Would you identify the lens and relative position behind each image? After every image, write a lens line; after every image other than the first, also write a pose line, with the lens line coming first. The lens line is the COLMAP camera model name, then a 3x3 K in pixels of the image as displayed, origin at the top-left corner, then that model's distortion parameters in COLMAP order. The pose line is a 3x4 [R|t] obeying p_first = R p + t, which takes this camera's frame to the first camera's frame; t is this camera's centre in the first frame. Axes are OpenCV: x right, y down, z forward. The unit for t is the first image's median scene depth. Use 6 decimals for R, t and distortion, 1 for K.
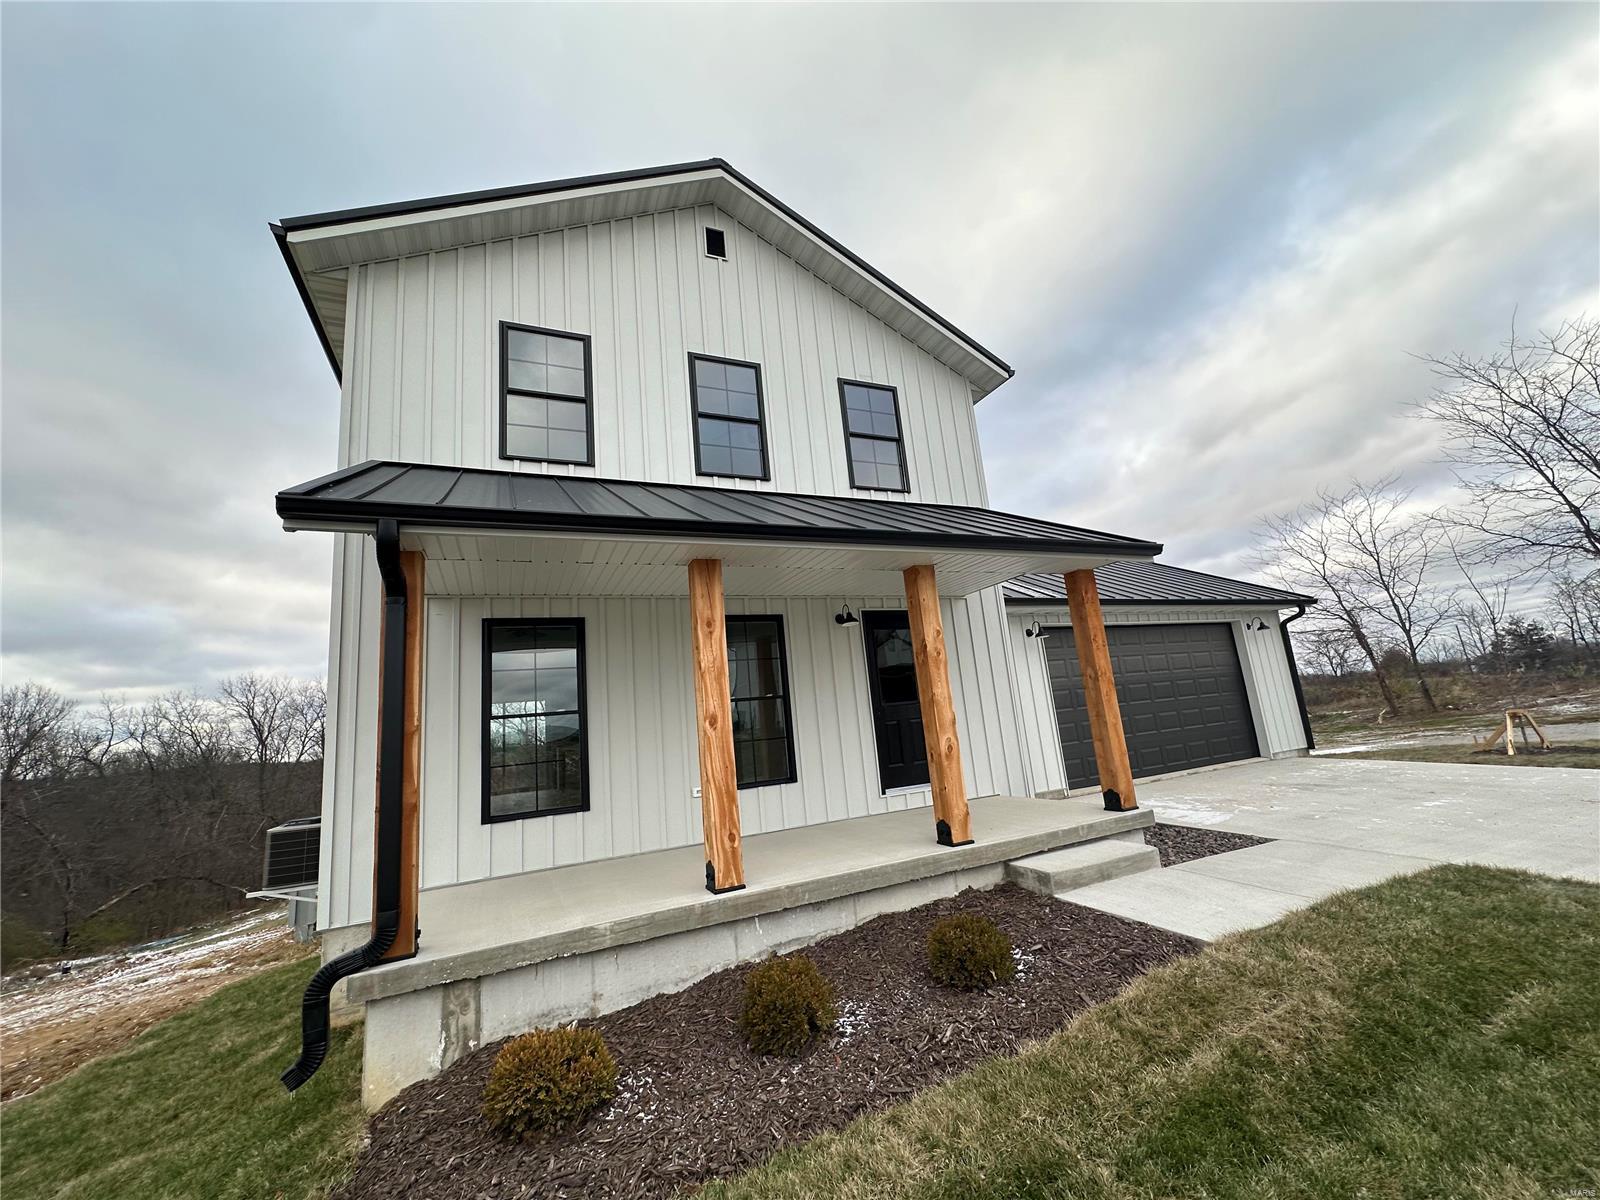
lens RADIAL K [[638.3, 0, 800.0], [0, 638.3, 600.0], [0, 0, 1]] dist [-0.002639, 0.000559]
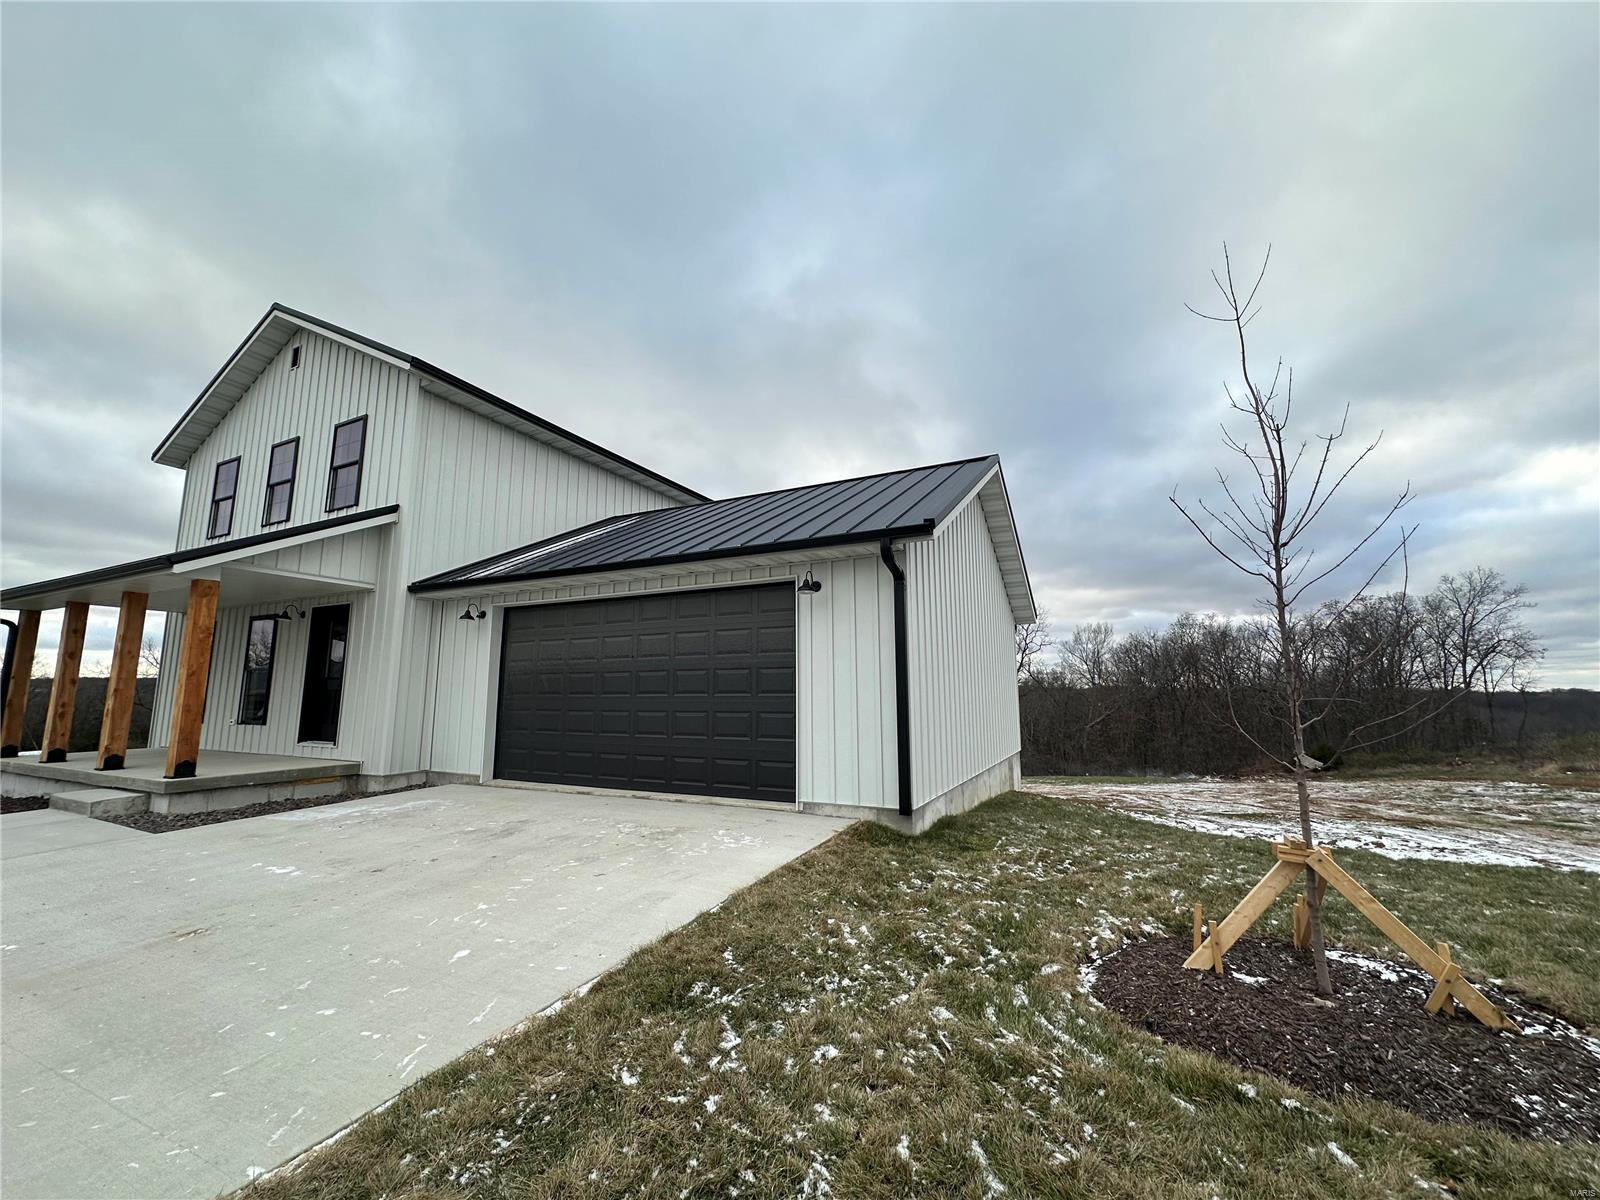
lens RADIAL K [[638.3, 0, 800.0], [0, 638.3, 600.0], [0, 0, 1]] dist [-0.002639, 0.000559]
pose [[0.628169, -0.026137, -0.777638, 1.998124], [0.098449, 0.994073, 0.046115, 0.044691], [0.771824, -0.105526, 0.627019, 1.071554]]
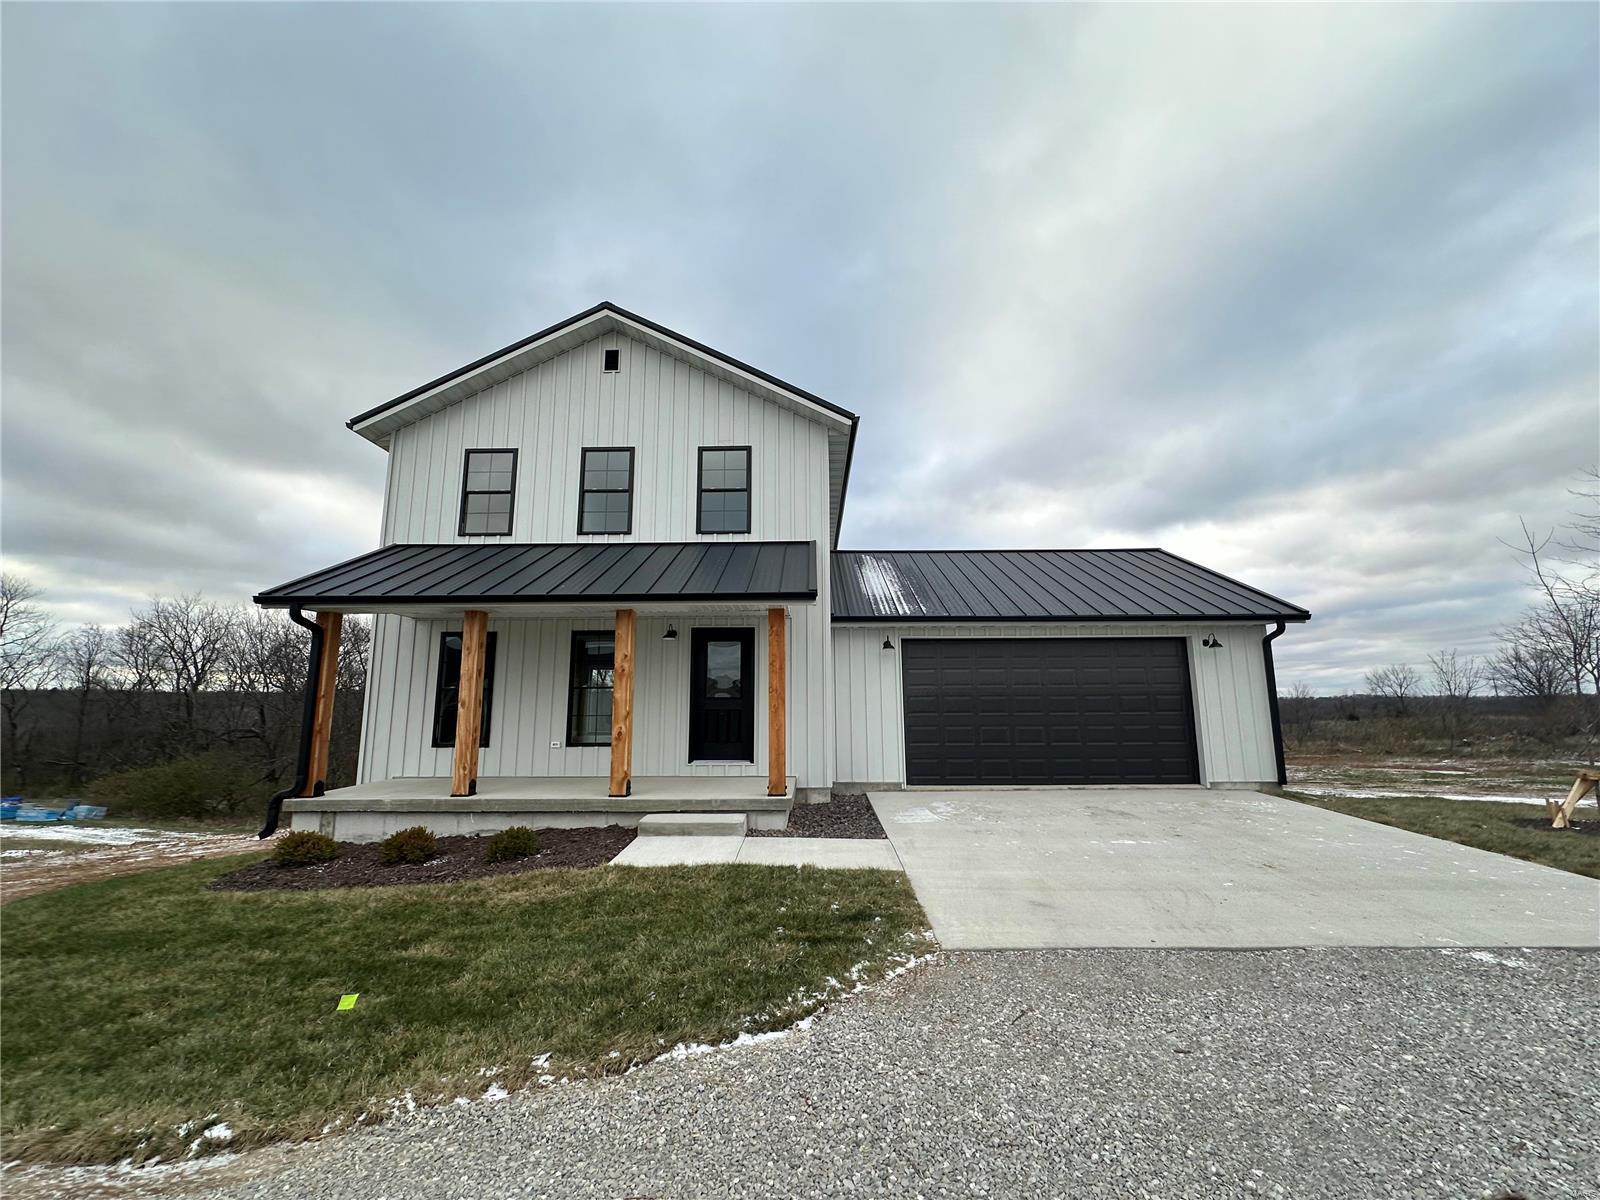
lens RADIAL K [[638.3, 0, 800.0], [0, 638.3, 600.0], [0, 0, 1]] dist [-0.002639, 0.000559]
pose [[0.900671, 0.017575, -0.434145, 0.997580], [0.007421, 0.998414, 0.055814, -0.129575], [0.434437, -0.053492, 0.899112, -0.122217]]
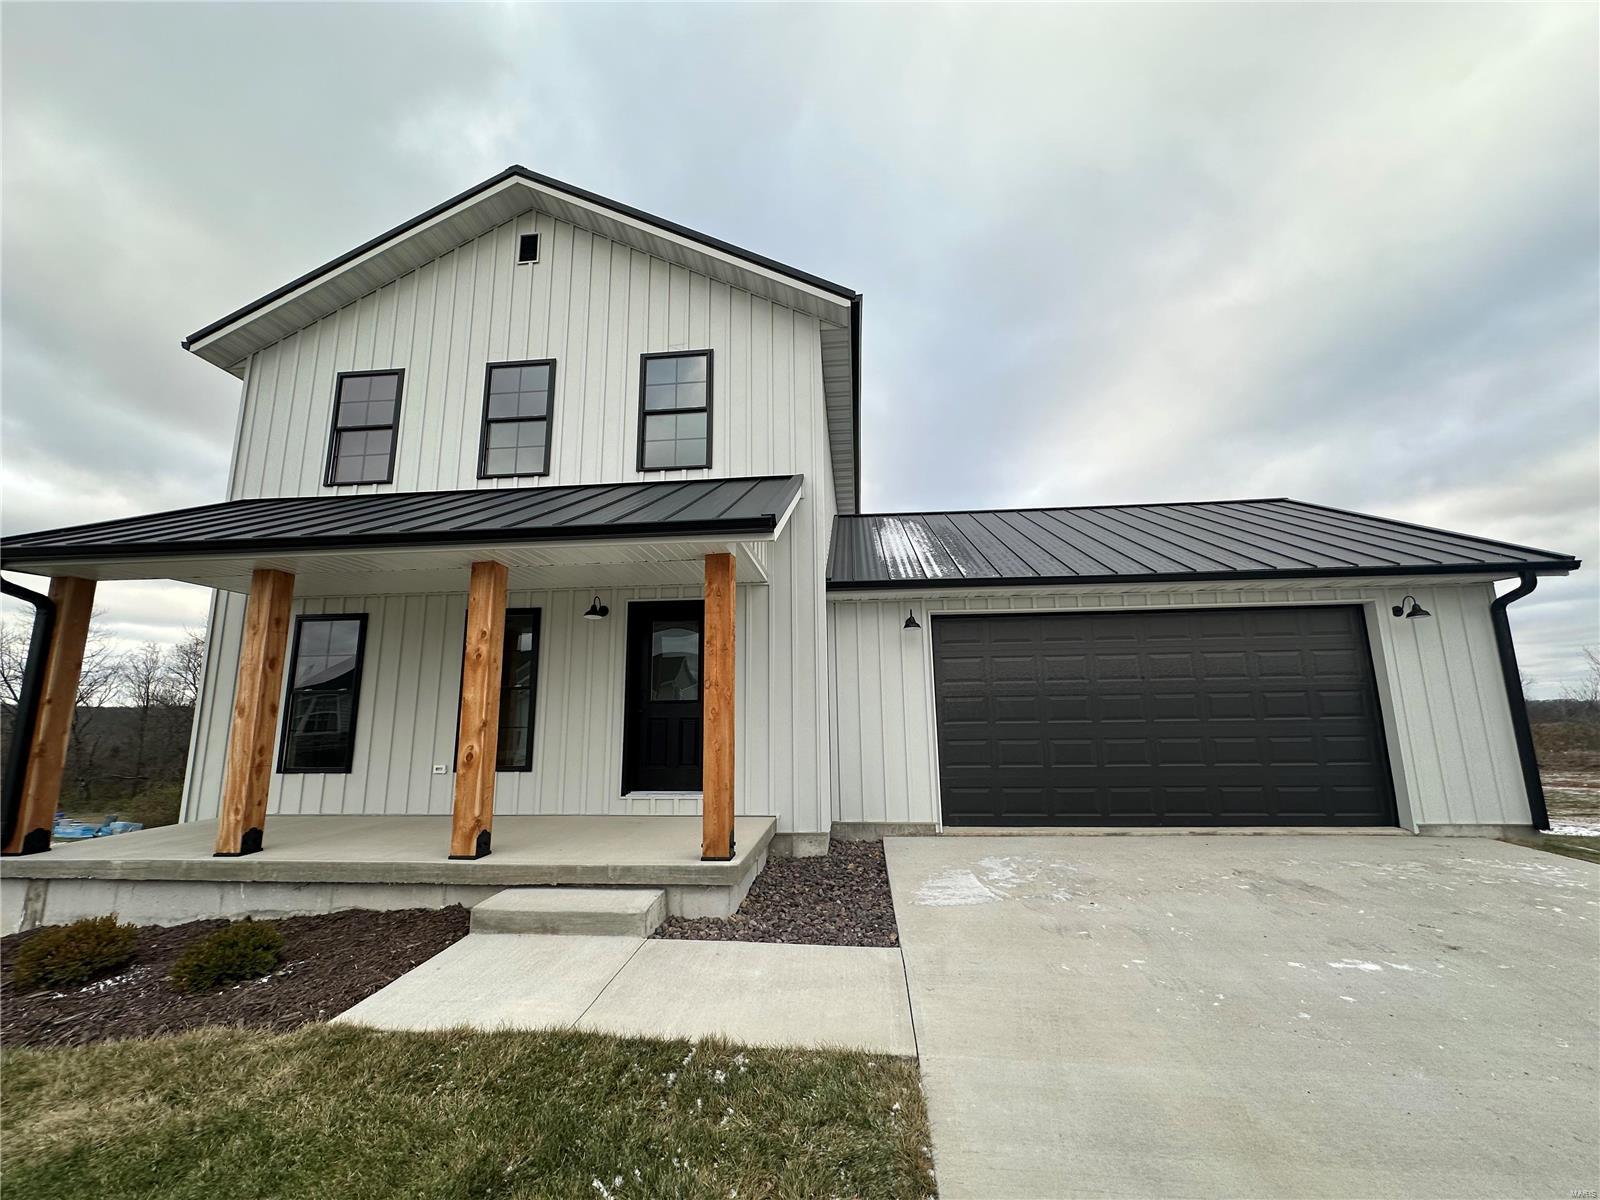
lens RADIAL K [[638.3, 0, 800.0], [0, 638.3, 600.0], [0, 0, 1]] dist [-0.002639, 0.000559]
pose [[0.867010, -0.008171, -0.498224, 0.890614], [0.031178, 0.998796, 0.037875, -0.015876], [0.497314, -0.048372, 0.866221, 0.342141]]
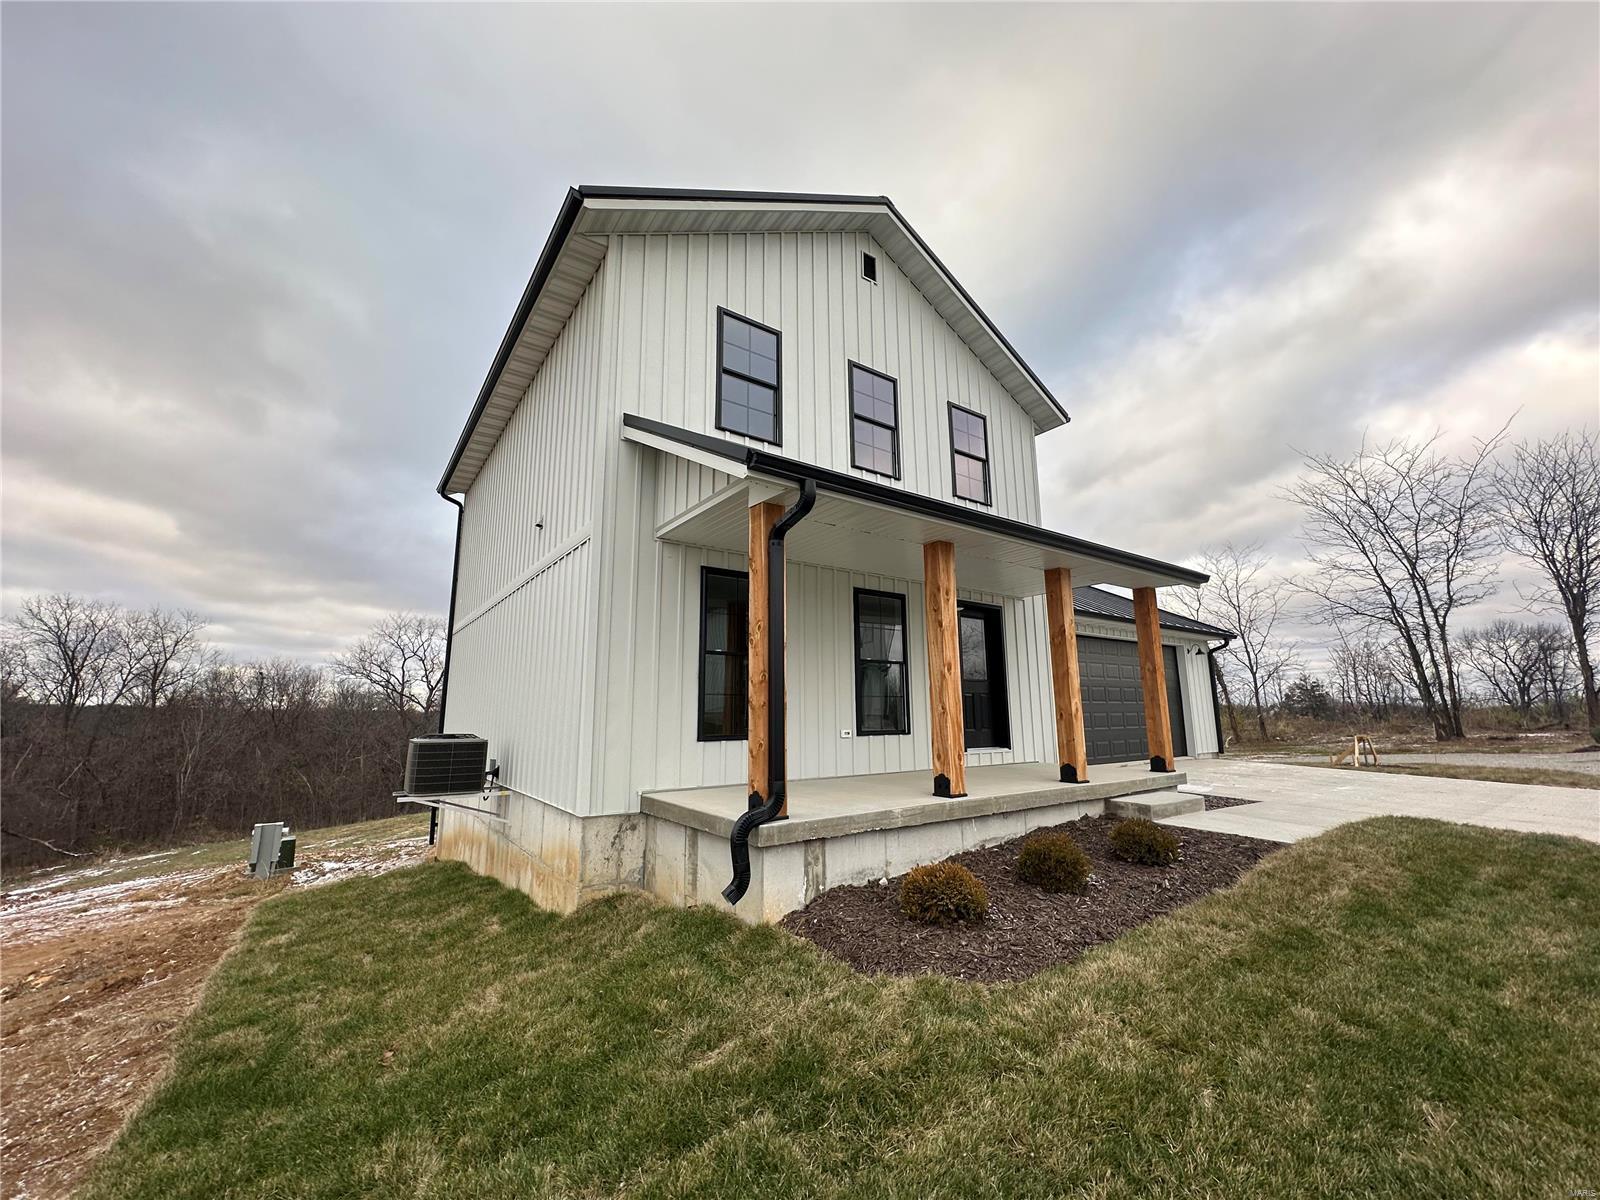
lens RADIAL K [[638.3, 0, 800.0], [0, 638.3, 600.0], [0, 0, 1]] dist [-0.002639, 0.000559]
pose [[0.977197, 0.118051, 0.176494, -0.452305], [-0.119519, 0.992829, -0.002326, 0.062532], [-0.175503, -0.018822, 0.984299, -0.142143]]
